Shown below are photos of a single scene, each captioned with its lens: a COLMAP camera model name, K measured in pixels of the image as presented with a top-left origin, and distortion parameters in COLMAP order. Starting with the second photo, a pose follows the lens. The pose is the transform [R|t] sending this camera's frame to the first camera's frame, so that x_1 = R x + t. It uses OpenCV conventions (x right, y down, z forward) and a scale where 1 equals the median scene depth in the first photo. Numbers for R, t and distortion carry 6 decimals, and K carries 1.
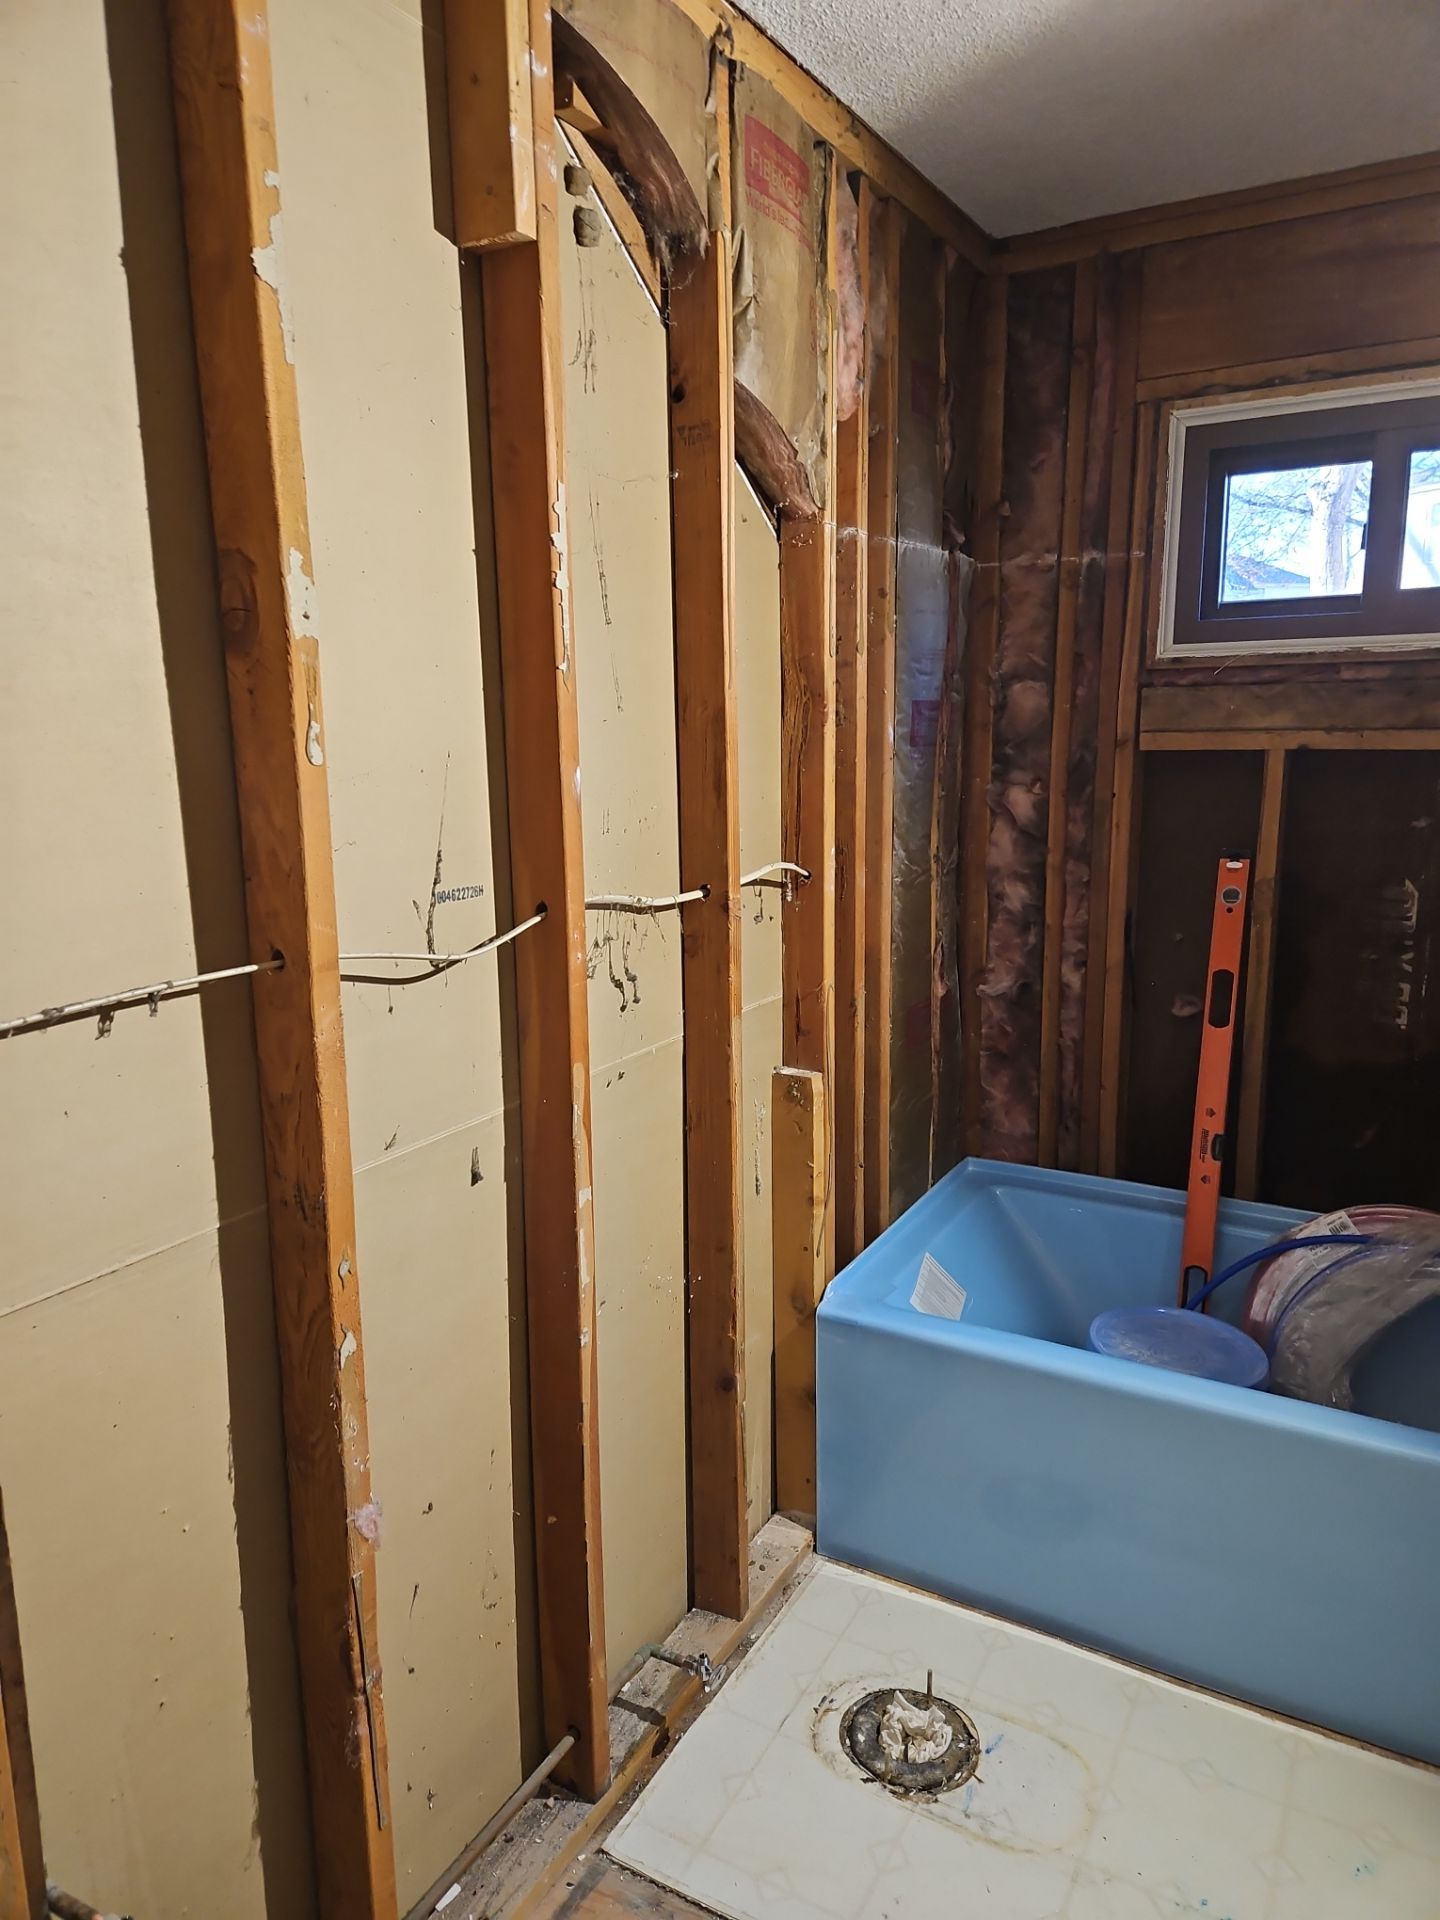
lens RADIAL K [[1290.9, 0, 707.9], [0, 1290.9, 968.6], [0, 0, 1]] dist [0.068642, -0.045423]
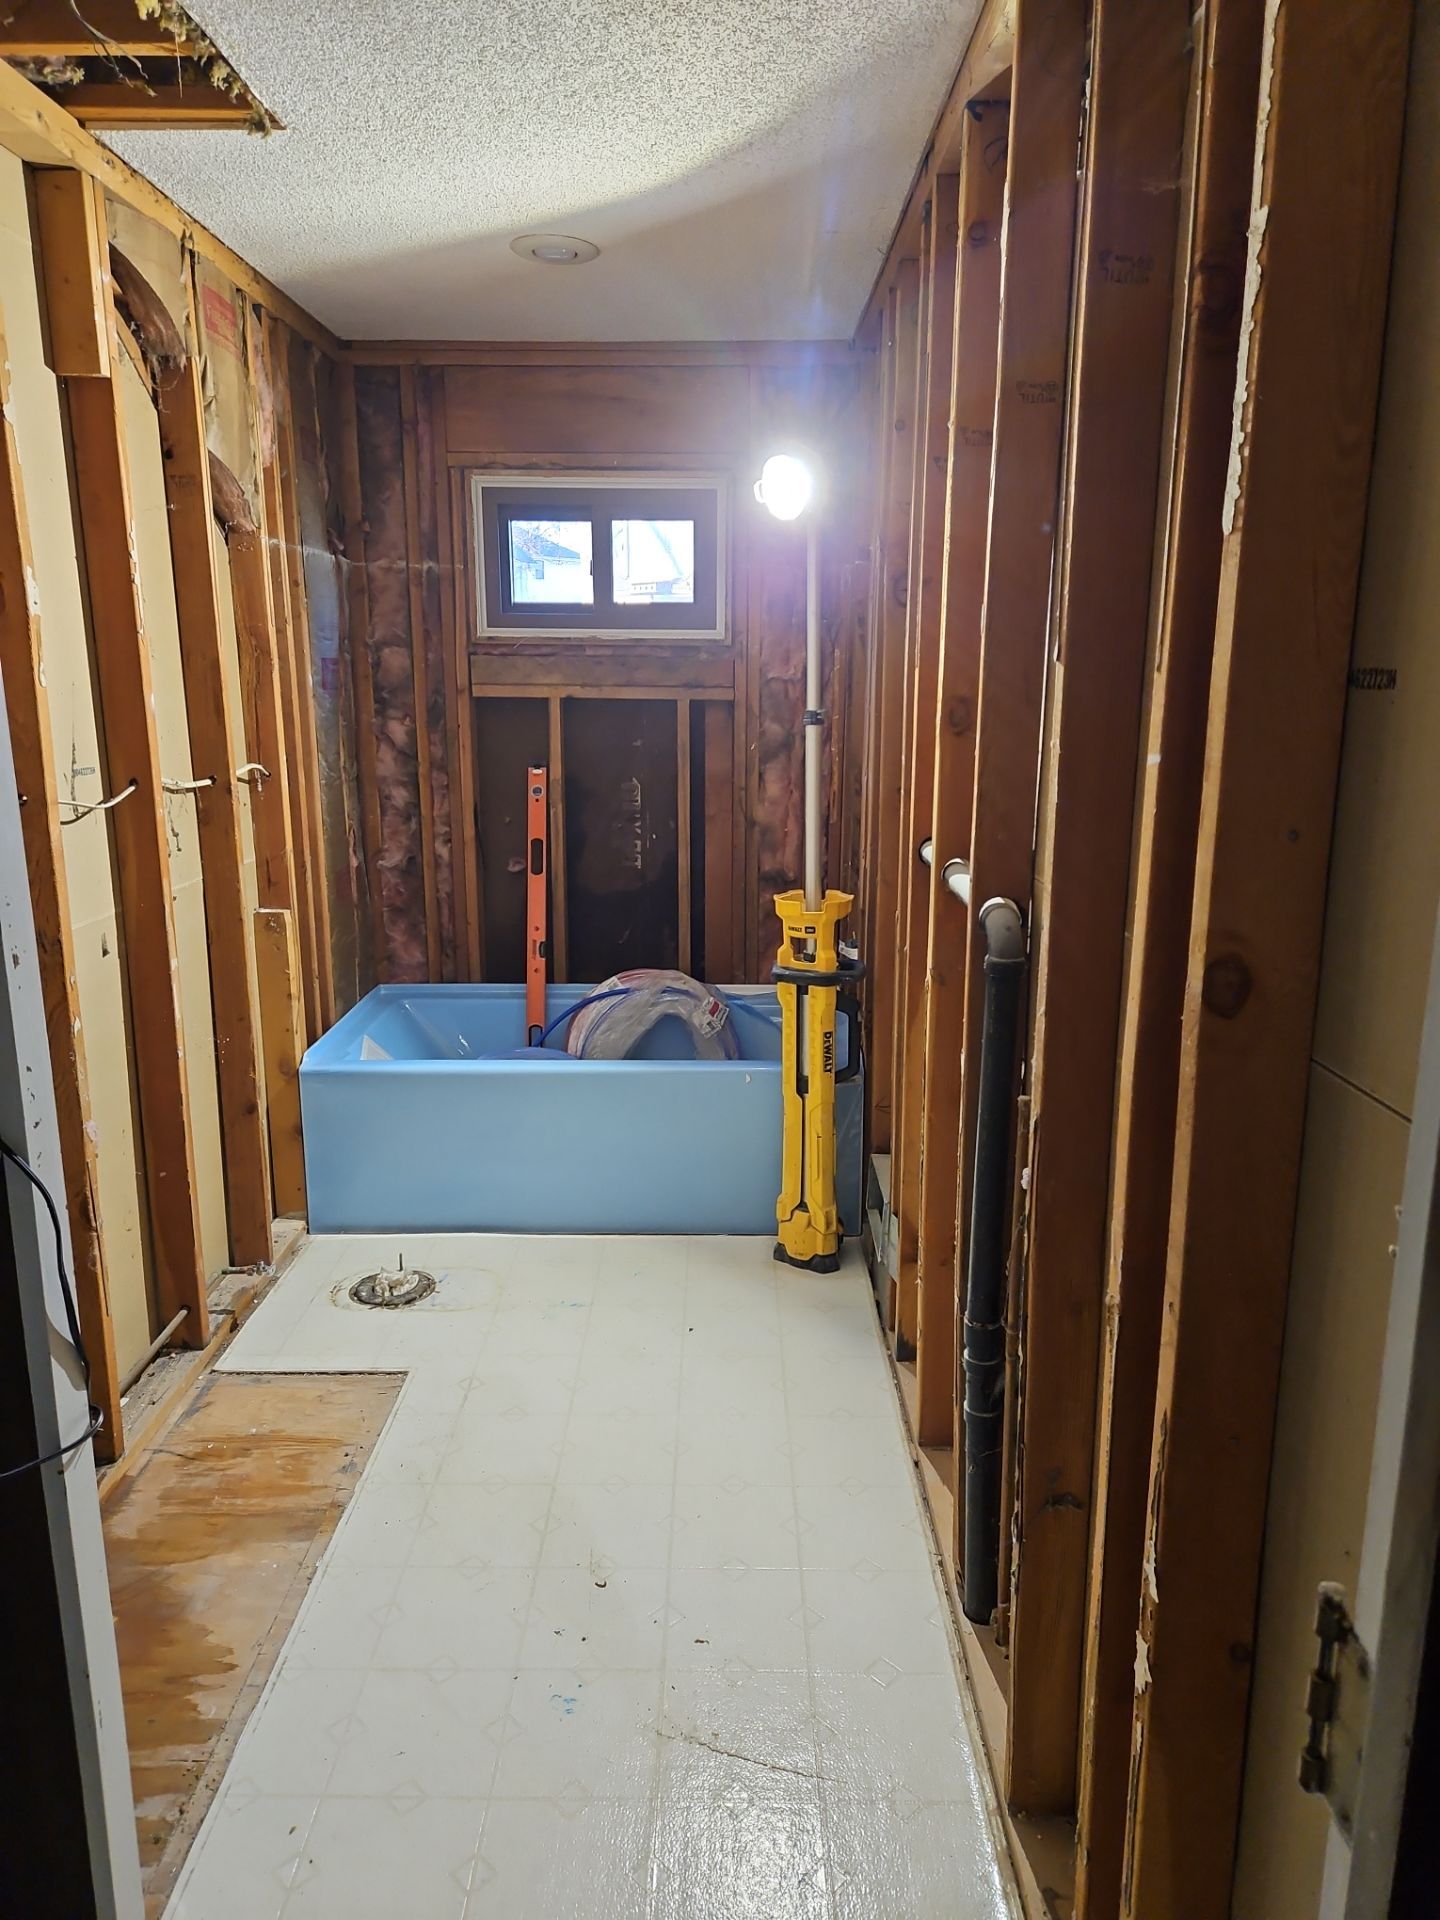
lens RADIAL K [[1290.9, 0, 723.2], [0, 1290.9, 957.3], [0, 0, 1]] dist [0.068642, -0.045423]
pose [[0.866757, -0.087224, 0.491044, -0.204894], [0.076240, 0.996188, 0.042380, 0.103757], [-0.492869, 0.000704, 0.870103, -0.510266]]
